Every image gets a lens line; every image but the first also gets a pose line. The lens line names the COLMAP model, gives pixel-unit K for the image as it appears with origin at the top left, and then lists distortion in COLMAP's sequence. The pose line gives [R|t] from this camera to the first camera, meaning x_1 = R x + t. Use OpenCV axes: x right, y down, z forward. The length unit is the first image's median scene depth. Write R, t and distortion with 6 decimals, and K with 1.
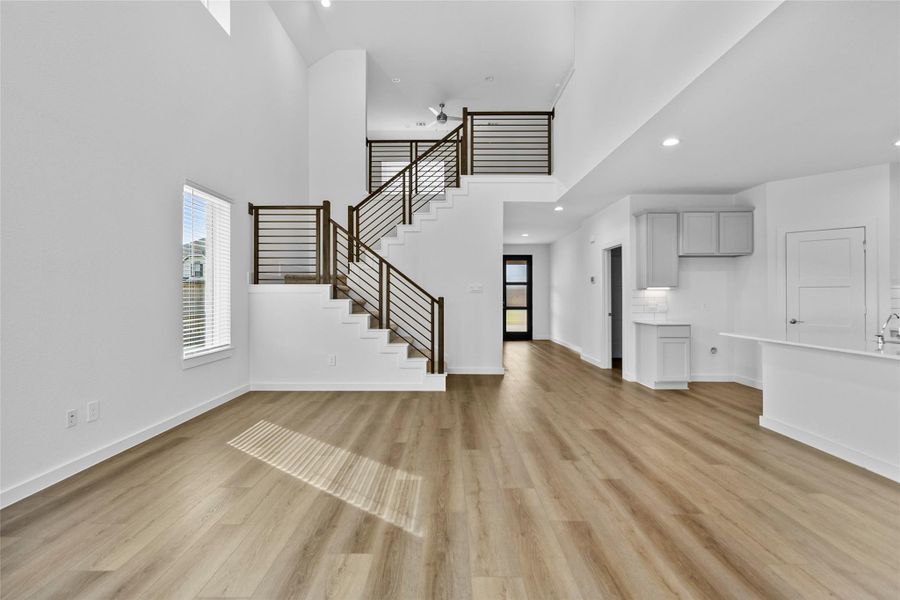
lens RADIAL K [[414.9, 0, 441.8], [0, 414.9, 294.5], [0, 0, 1]] dist [-0.002933, 0.000751]
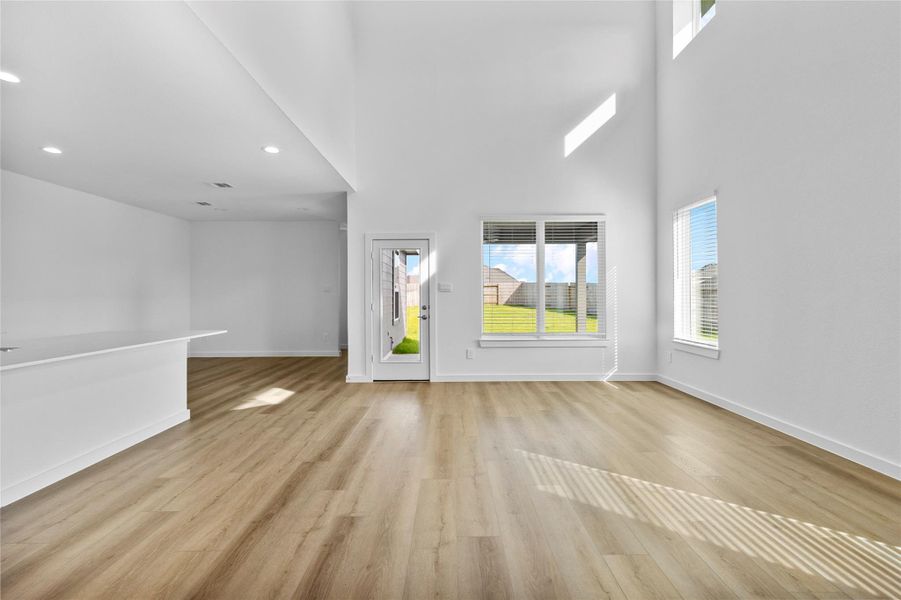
lens RADIAL K [[415.3, 0, 451.5], [0, 415.3, 295.2], [0, 0, 1]] dist [-0.002933, 0.000751]
pose [[-0.999776, 0.004887, -0.020590, 0.141112], [0.005028, 0.999964, -0.006810, 0.012281], [0.020556, -0.006912, -0.999765, 1.709824]]
